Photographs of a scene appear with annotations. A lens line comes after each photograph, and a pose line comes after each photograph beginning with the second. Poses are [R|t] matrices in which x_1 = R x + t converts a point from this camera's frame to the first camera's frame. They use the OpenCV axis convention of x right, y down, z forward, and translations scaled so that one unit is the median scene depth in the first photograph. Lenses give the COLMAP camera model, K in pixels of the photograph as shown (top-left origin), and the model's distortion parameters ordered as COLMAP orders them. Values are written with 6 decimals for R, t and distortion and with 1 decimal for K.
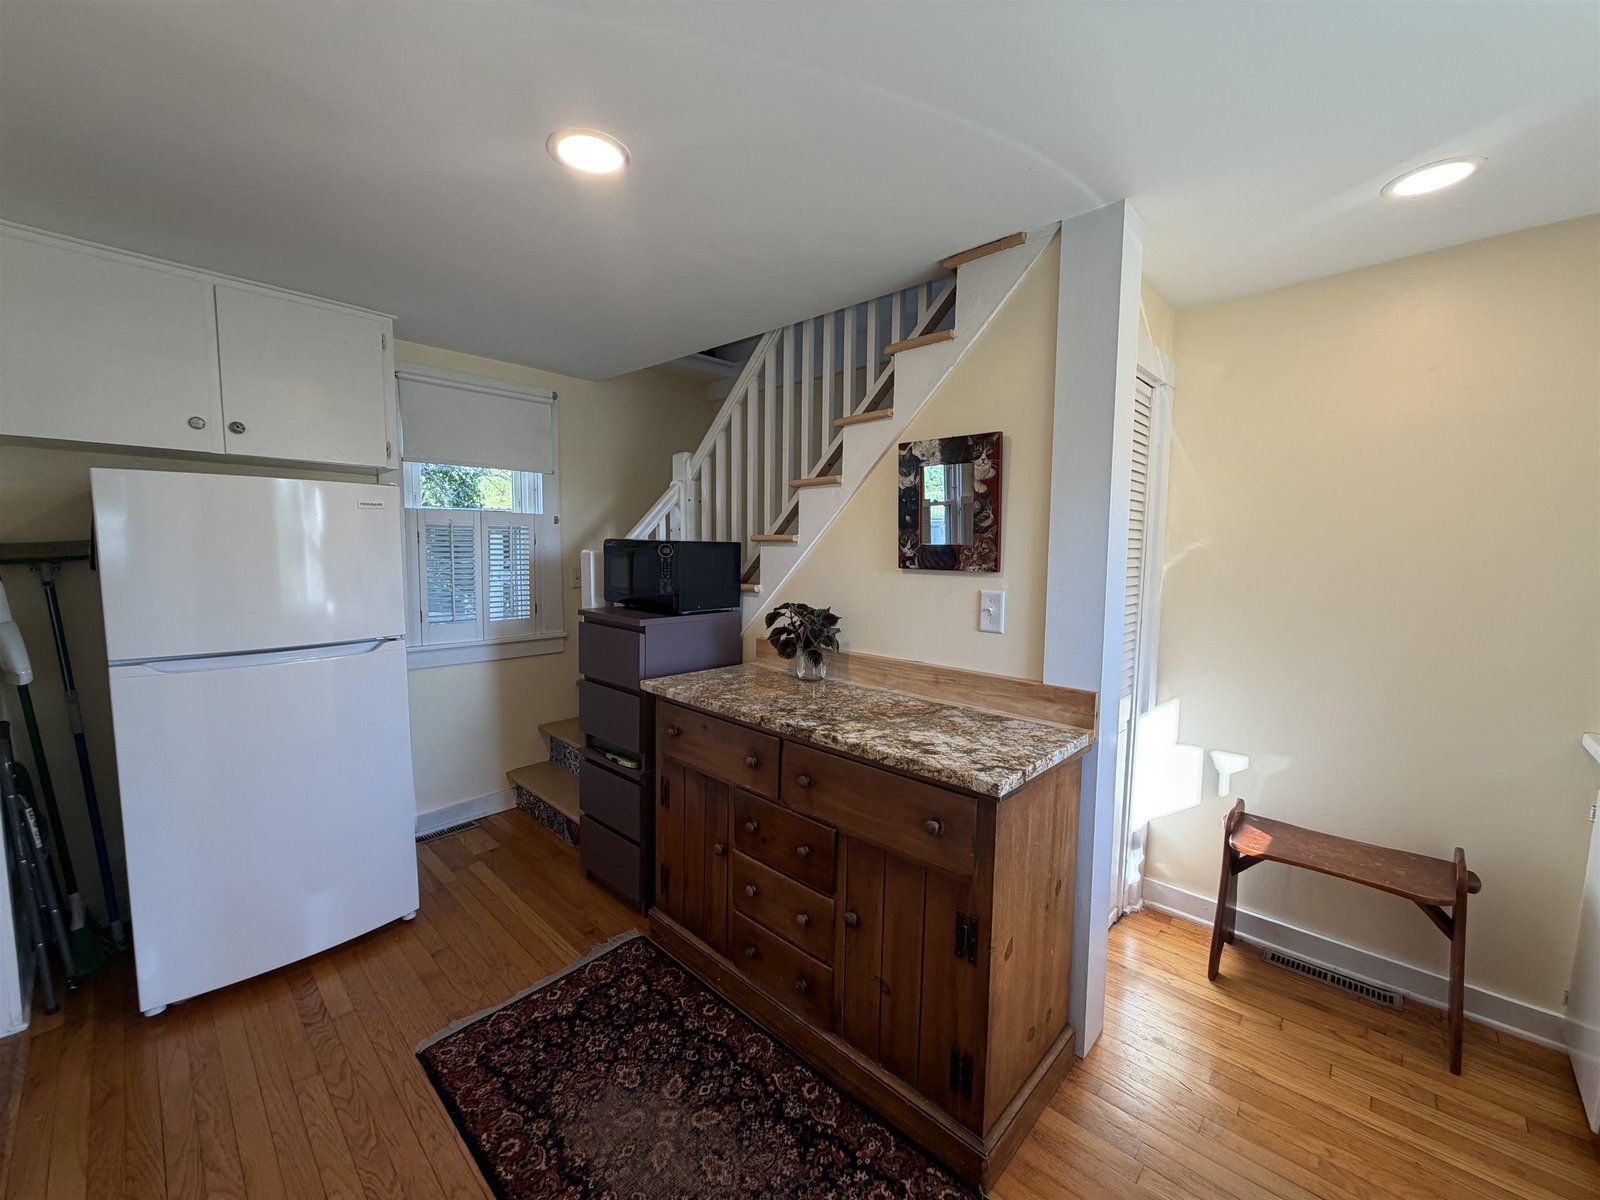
lens RADIAL K [[636.9, 0, 797.5], [0, 636.9, 600.8], [0, 0, 1]] dist [-0.001947, 0.001400]
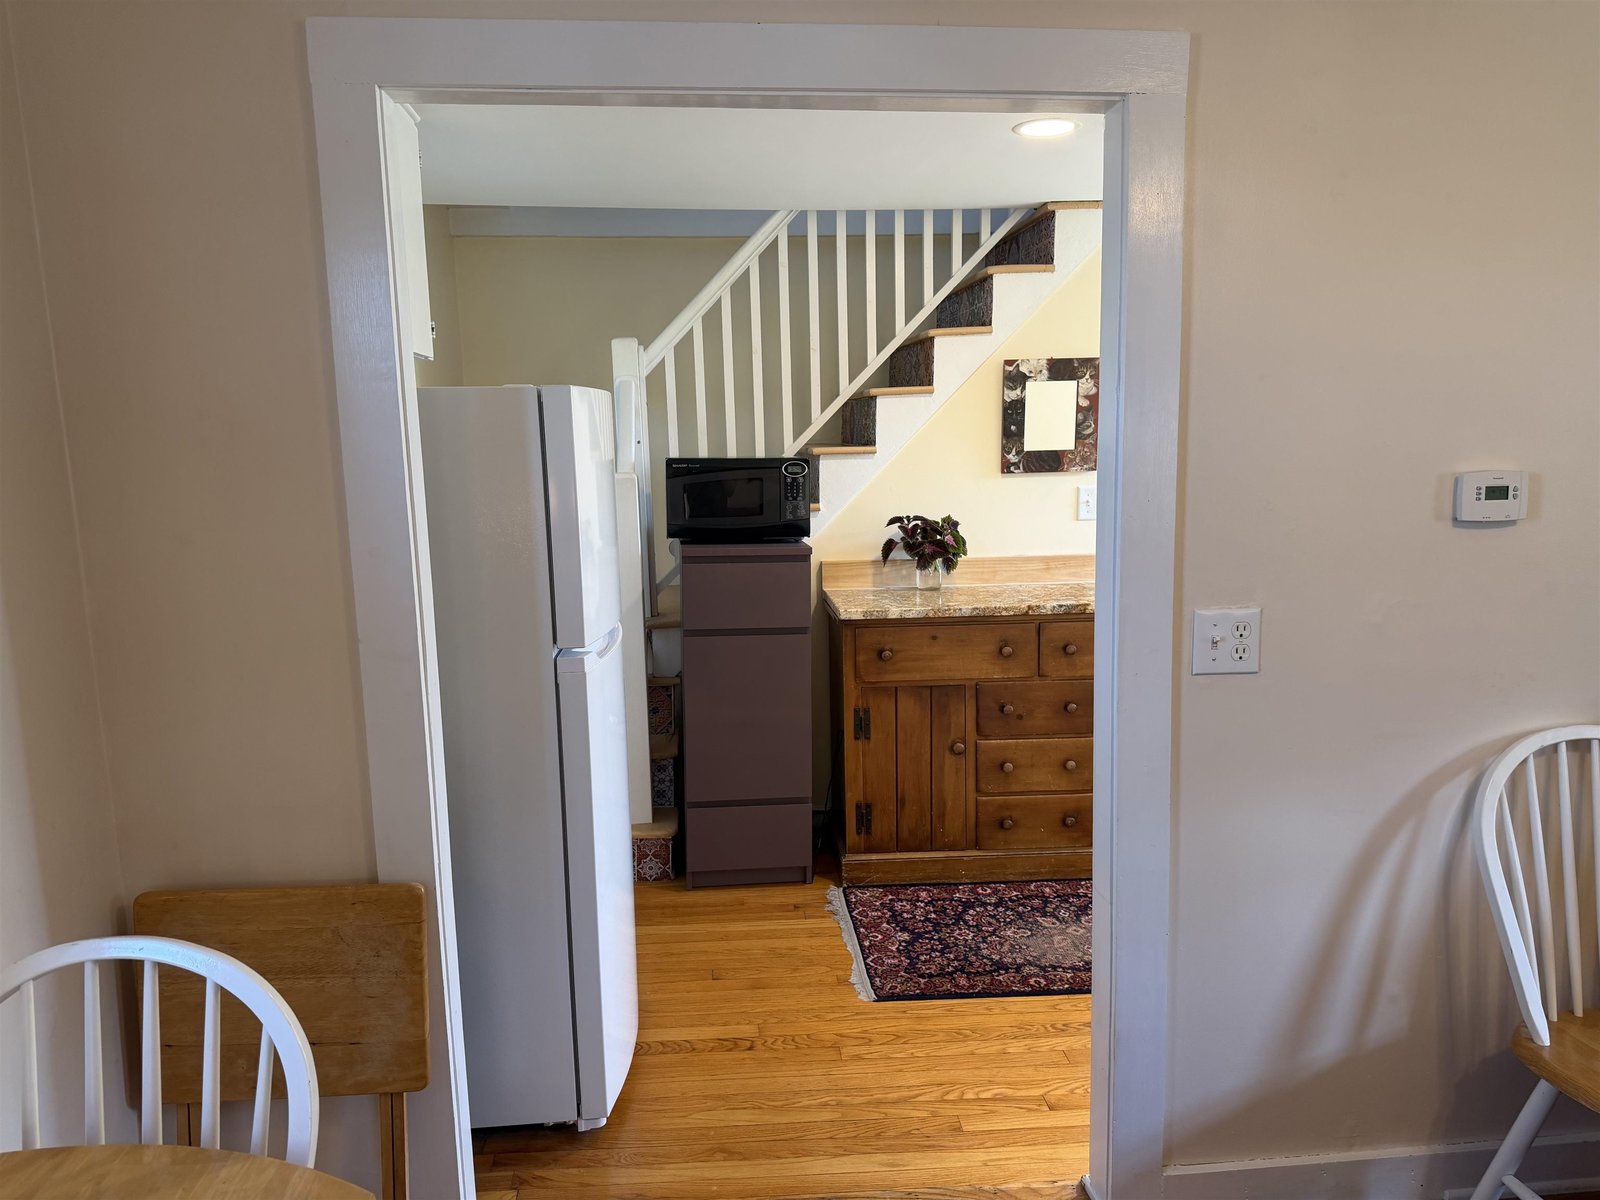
lens RADIAL K [[1126.7, 0, 775.0], [0, 1126.7, 610.4], [0, 0, 1]] dist [0.066495, -0.087762]
pose [[0.680590, -0.137434, 0.719659, -1.725683], [0.095763, 0.990509, 0.098593, -0.052179], [-0.726379, 0.001815, 0.687292, -0.065963]]
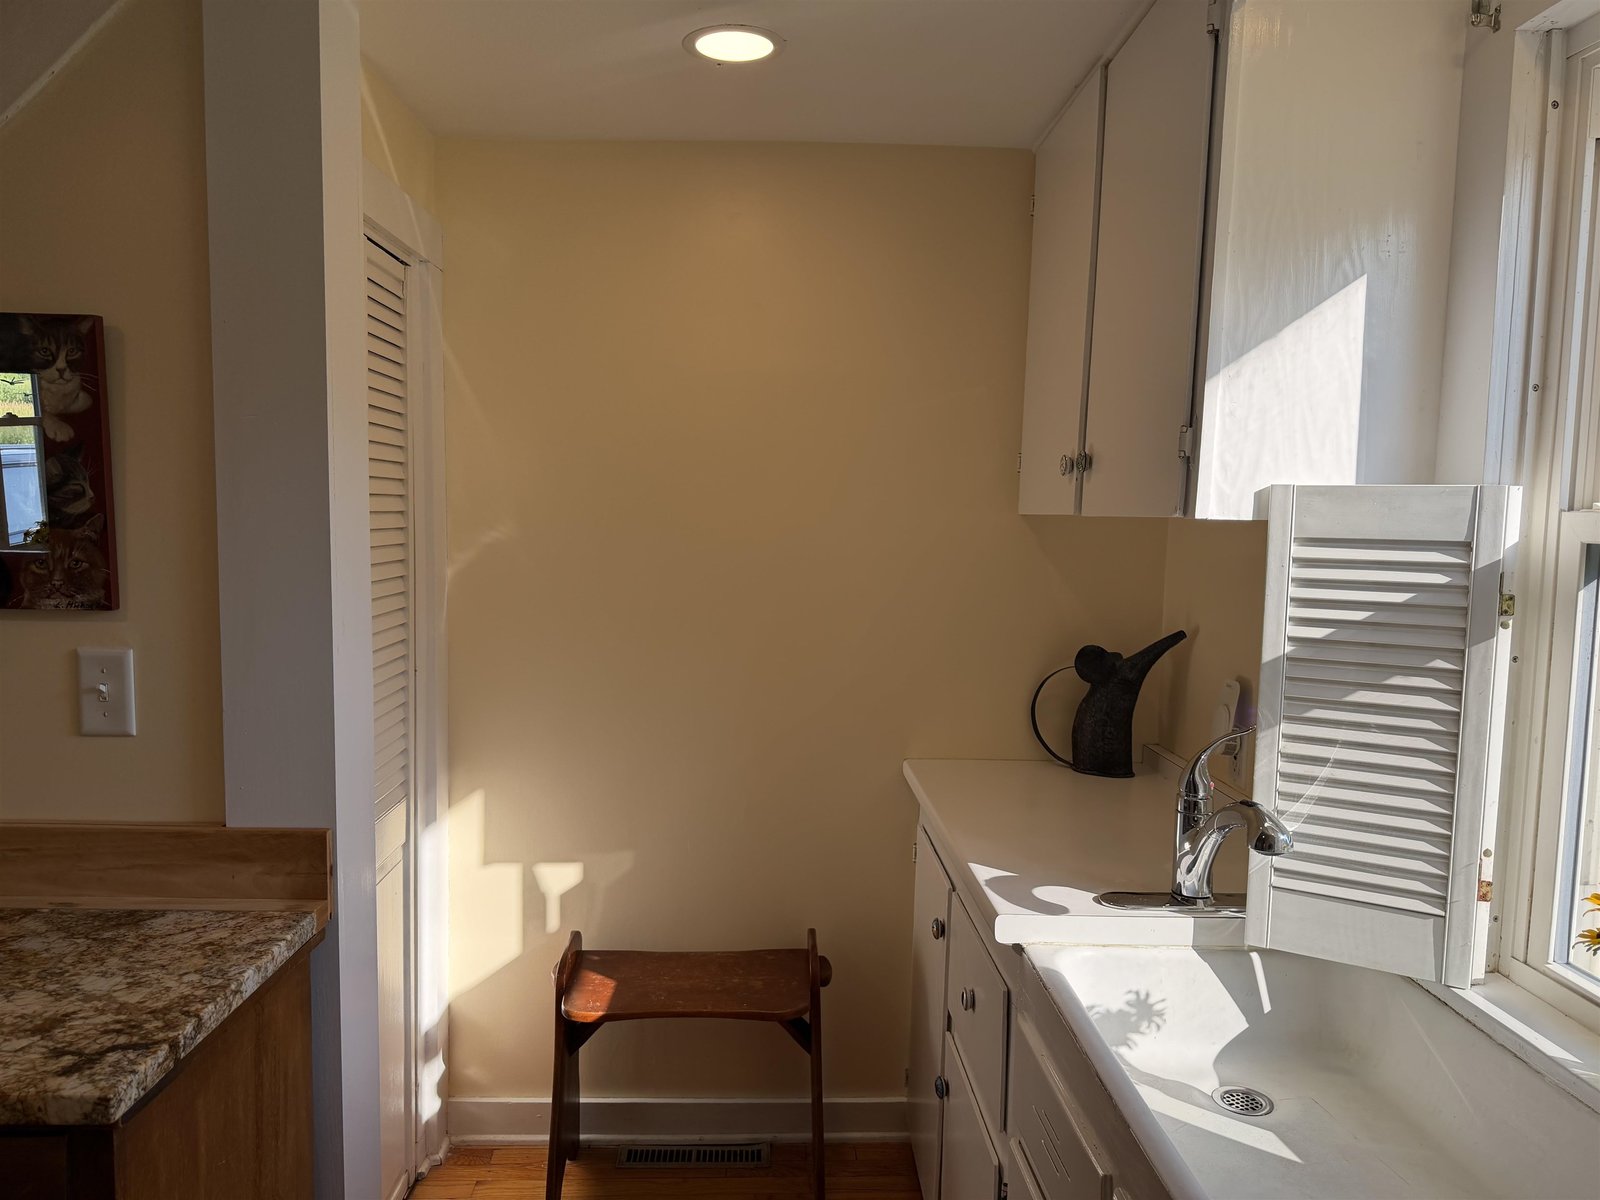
lens RADIAL K [[1126.7, 0, 795.2], [0, 1126.7, 606.9], [0, 0, 1]] dist [0.066495, -0.087762]
pose [[0.702212, -0.058911, 0.709527, 0.066435], [0.051232, 0.998168, 0.032173, -0.047901], [-0.710123, 0.013758, 0.703944, 0.034588]]
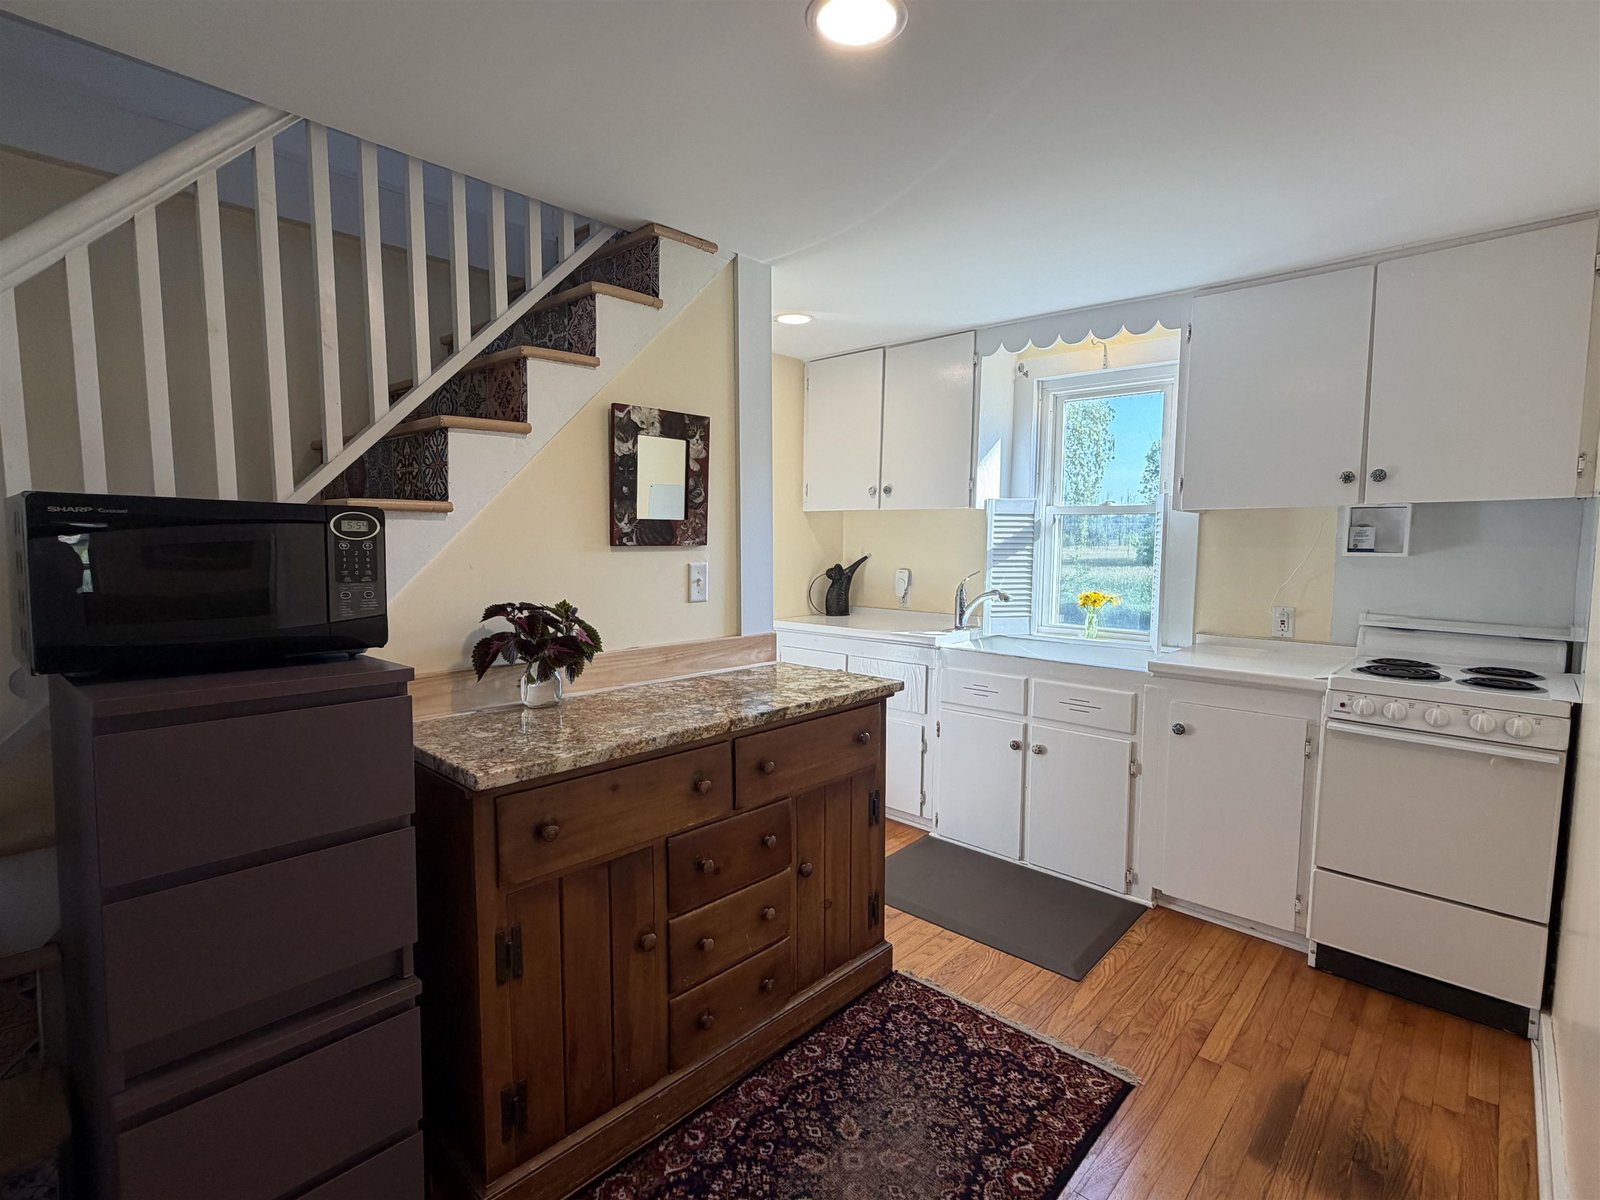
lens RADIAL K [[771.0, 0, 795.0], [0, 771.0, 601.0], [0, 0, 1]] dist [-0.001218, 0.002091]
pose [[-0.006772, -0.097423, 0.995220, -1.000763], [0.081593, 0.991870, 0.097650, -0.065781], [-0.996643, 0.081865, 0.001232, 0.843369]]
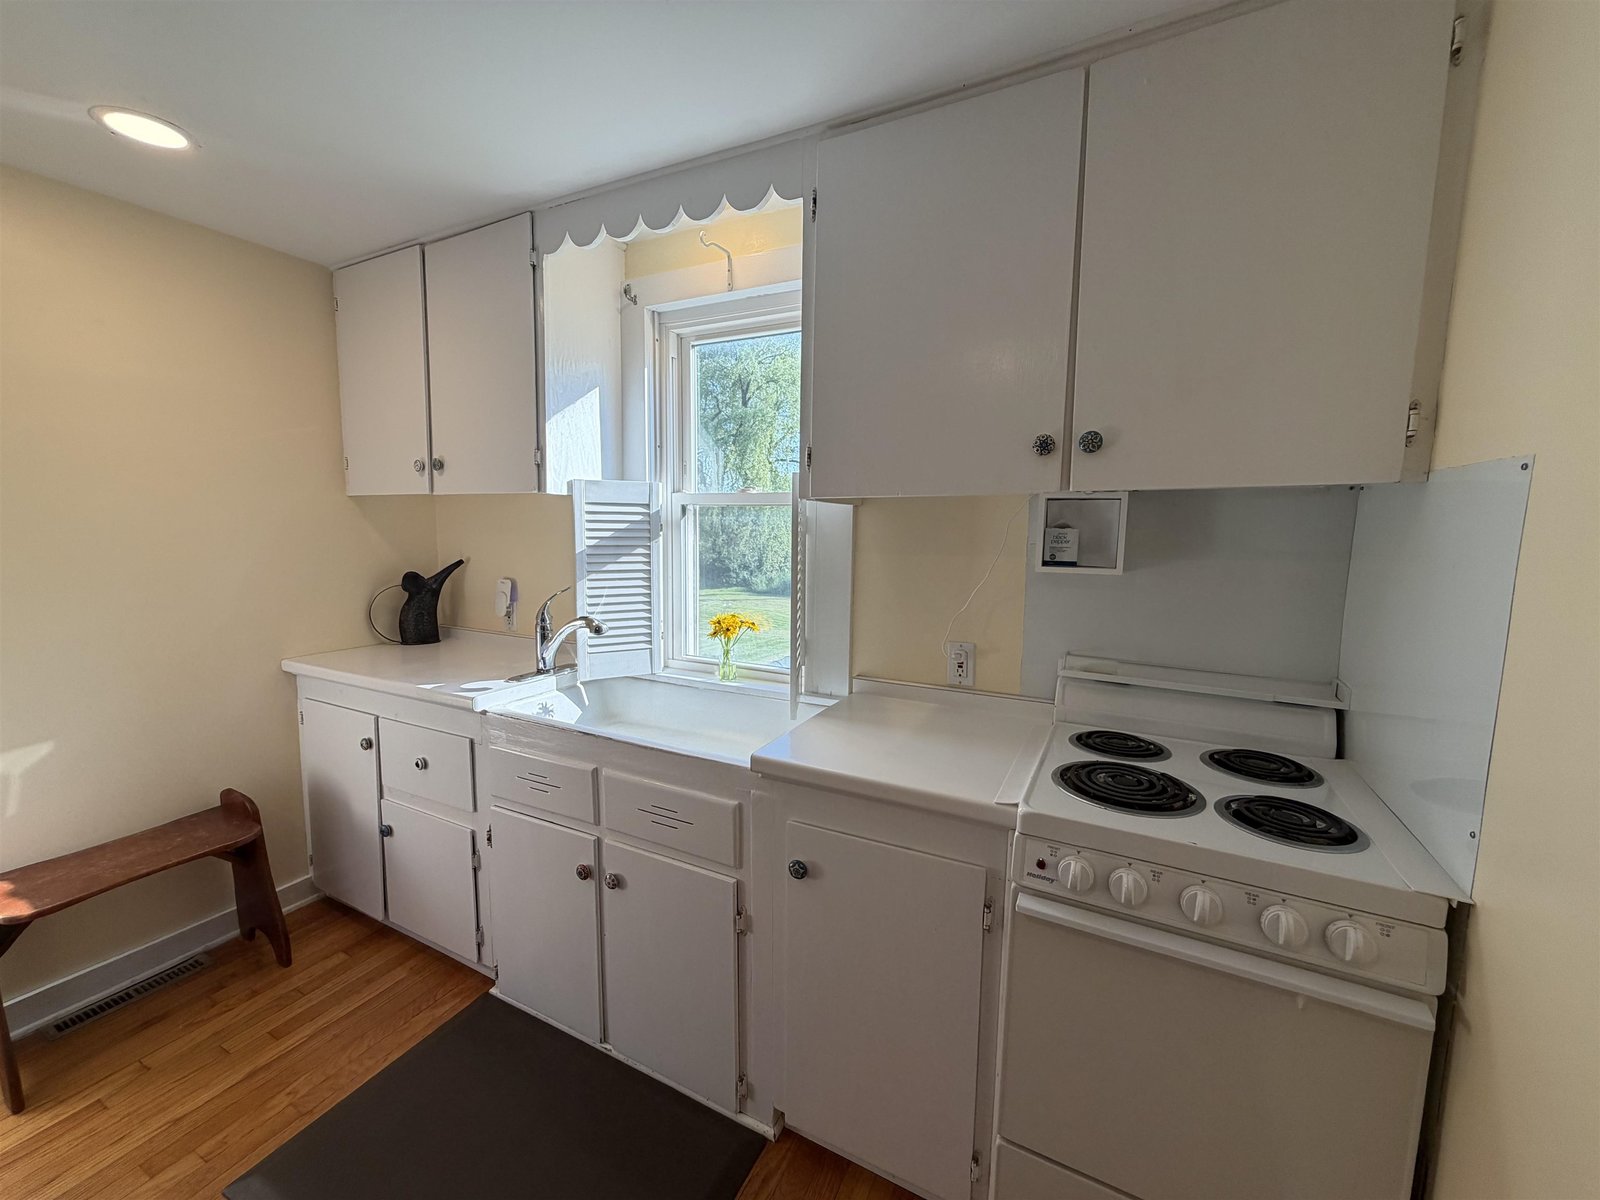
lens RADIAL K [[636.9, 0, 797.4], [0, 636.9, 597.4], [0, 0, 1]] dist [-0.001947, 0.001400]
pose [[-0.274406, -0.123595, 0.953638, -0.227230], [0.068605, 0.986663, 0.147616, -0.029556], [-0.959163, 0.105931, -0.262267, 0.302716]]
